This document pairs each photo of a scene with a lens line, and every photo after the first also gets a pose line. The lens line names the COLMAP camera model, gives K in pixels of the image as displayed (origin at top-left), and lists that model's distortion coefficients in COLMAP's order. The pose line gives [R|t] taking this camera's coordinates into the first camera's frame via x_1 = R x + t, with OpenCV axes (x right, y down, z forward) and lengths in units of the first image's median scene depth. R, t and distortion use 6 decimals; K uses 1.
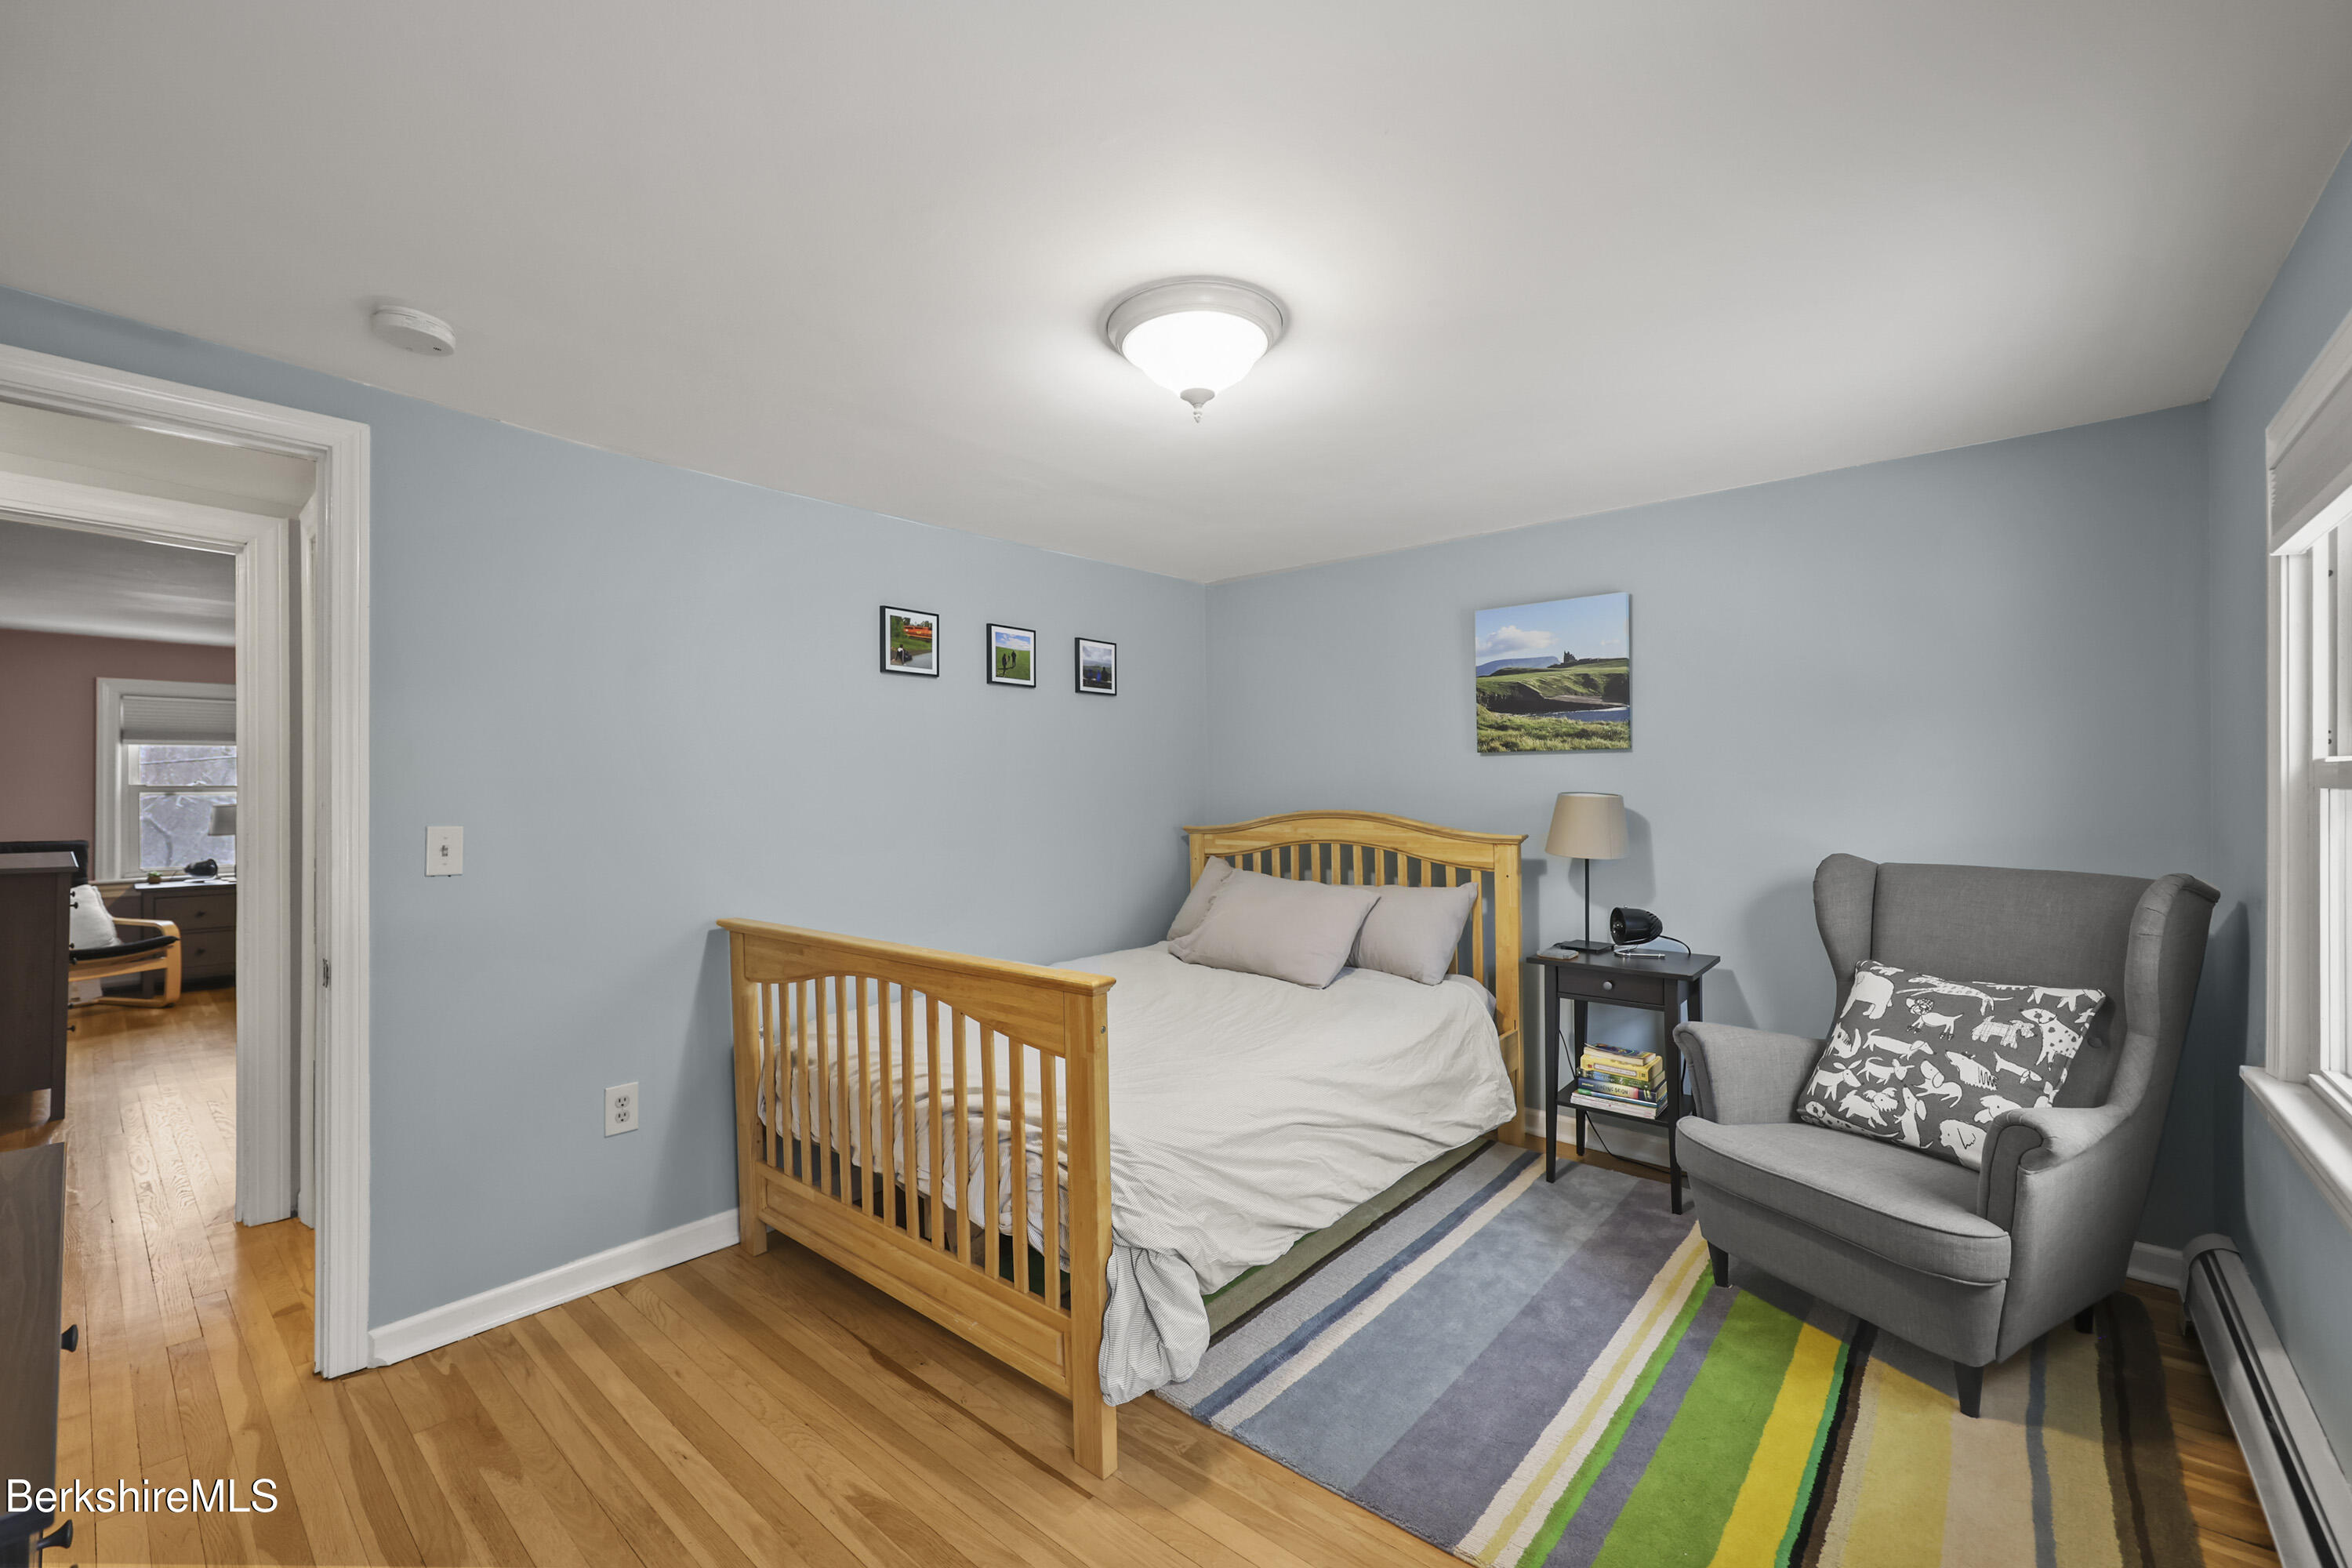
lens RADIAL K [[949.7, 0, 1175.7], [0, 949.7, 788.1], [0, 0, 1]] dist [-0.000227, 0.000860]
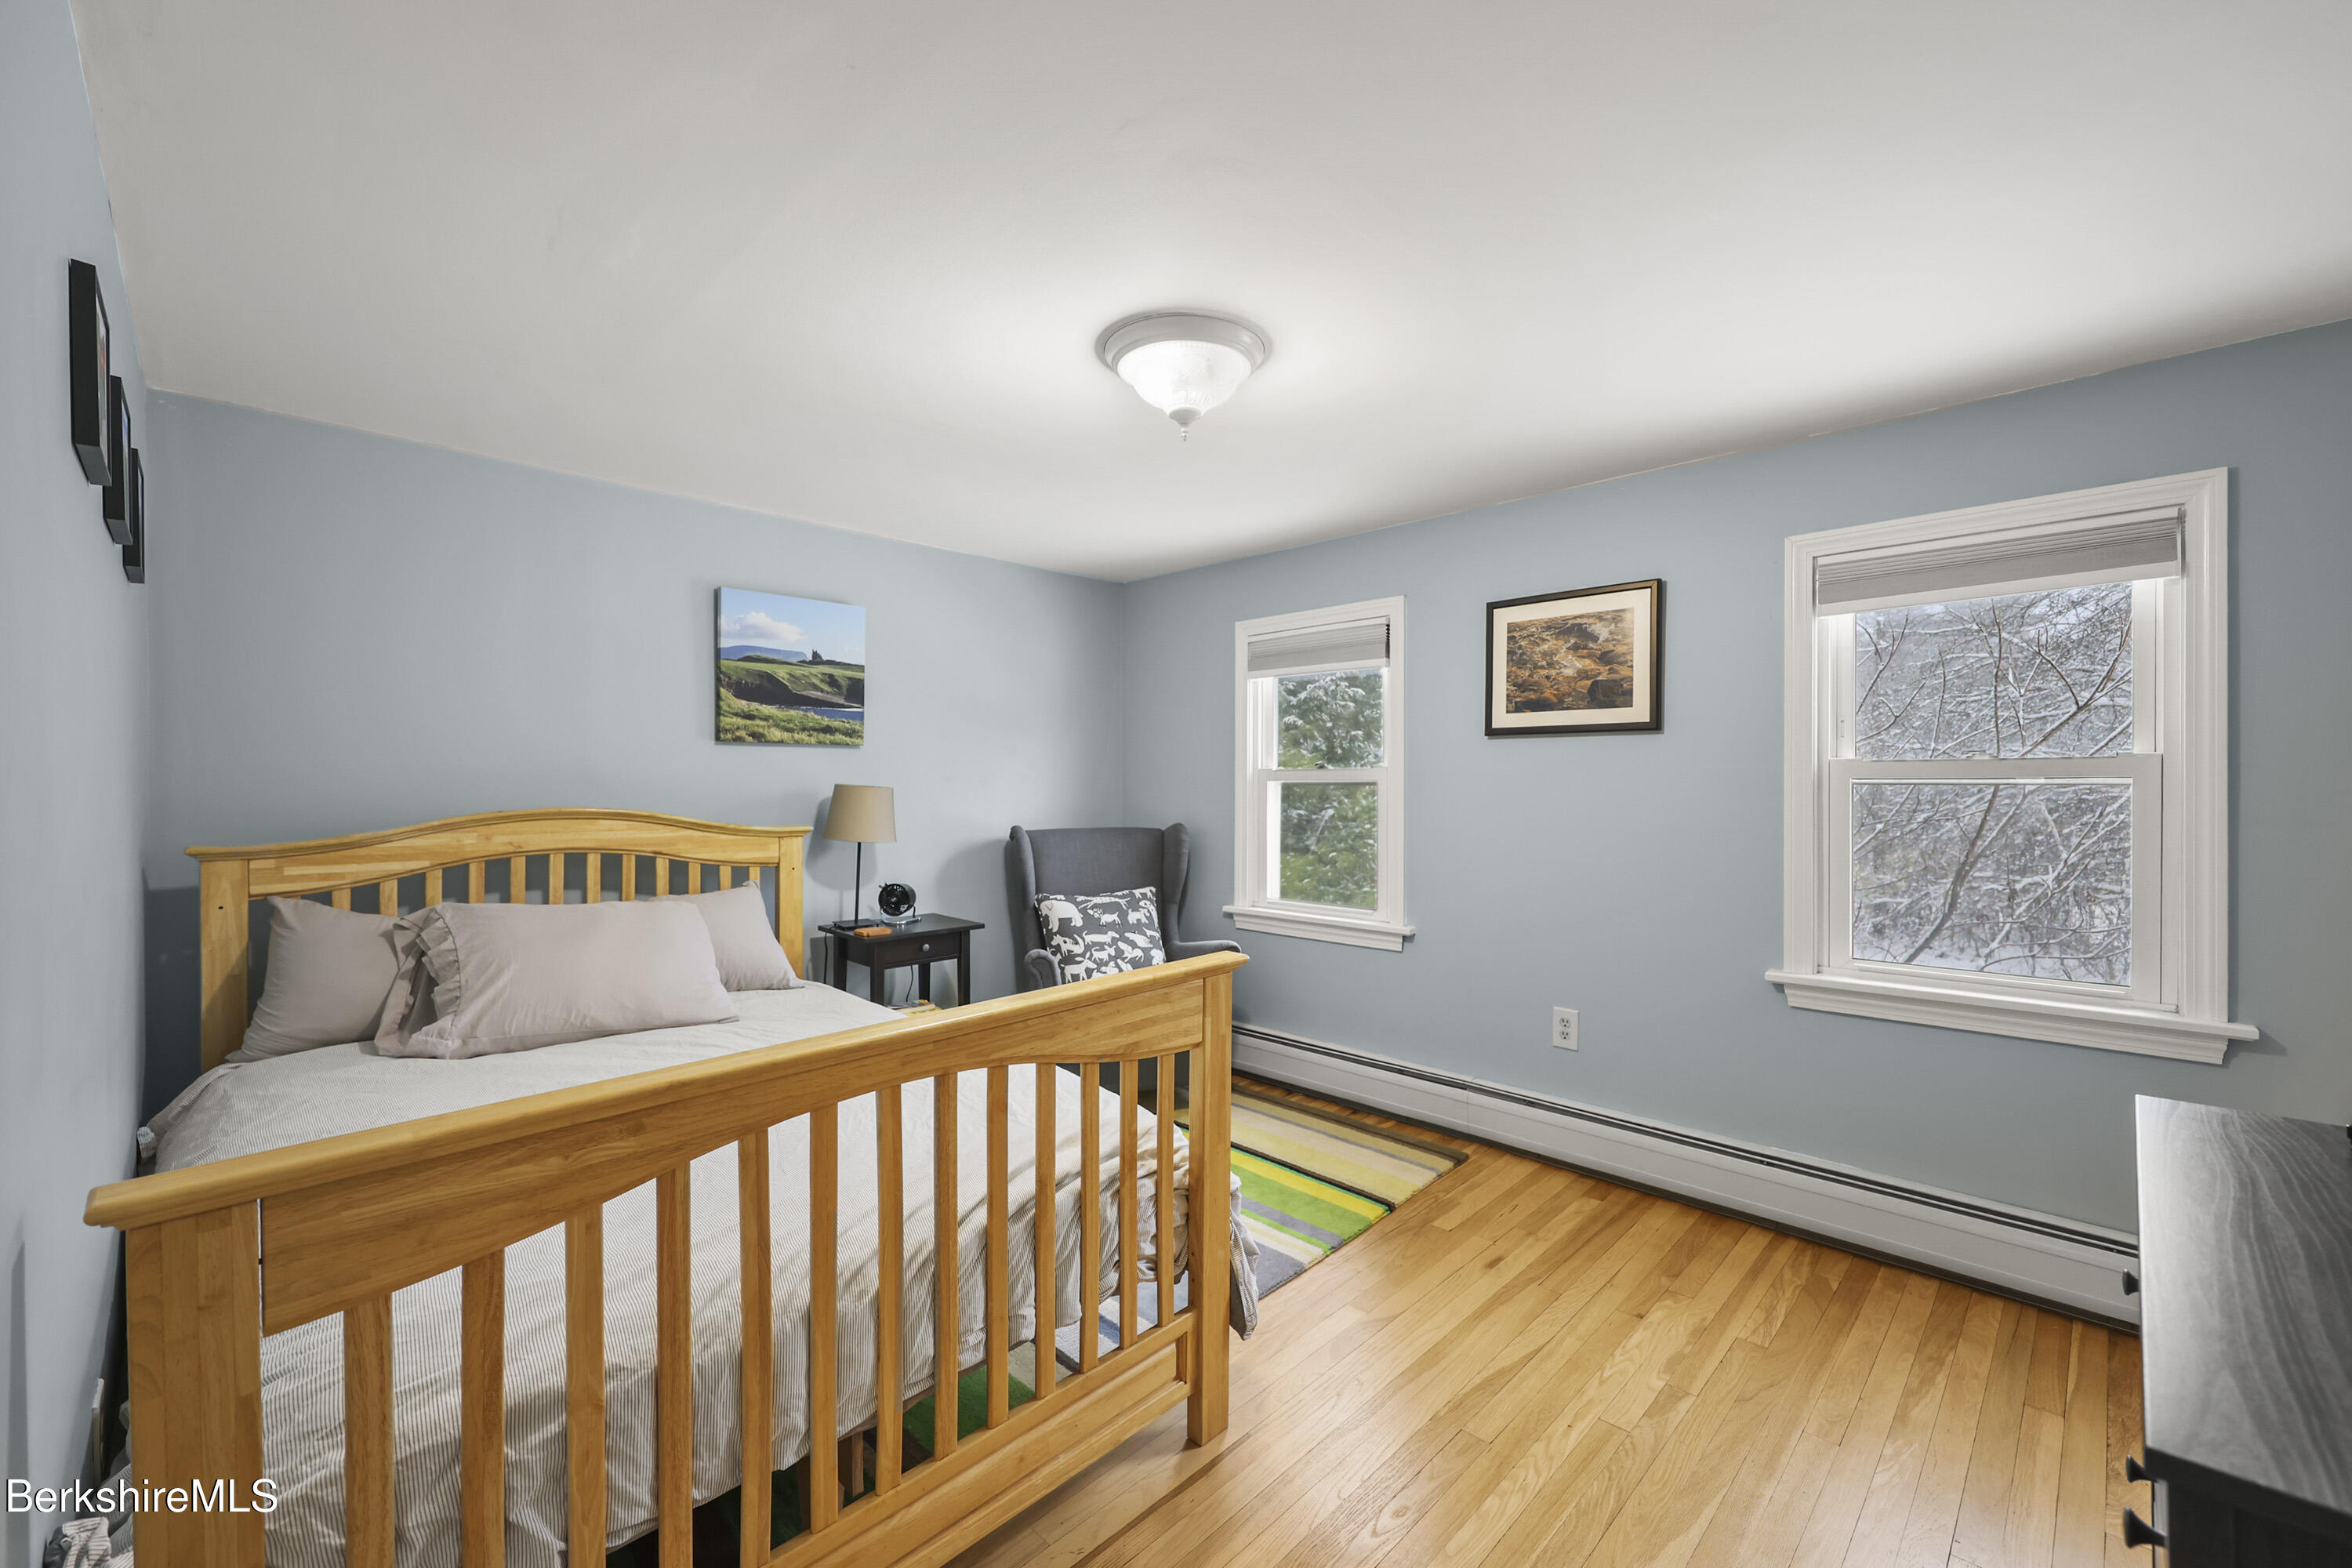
lens RADIAL K [[949.7, 0, 1186.8], [0, 949.7, 785.5], [0, 0, 1]] dist [-0.000227, 0.000860]
pose [[0.066334, 0.001462, 0.997796, -0.602292], [0.001192, 0.999998, -0.001545, 0.007899], [-0.997797, 0.001291, 0.066333, 0.516483]]
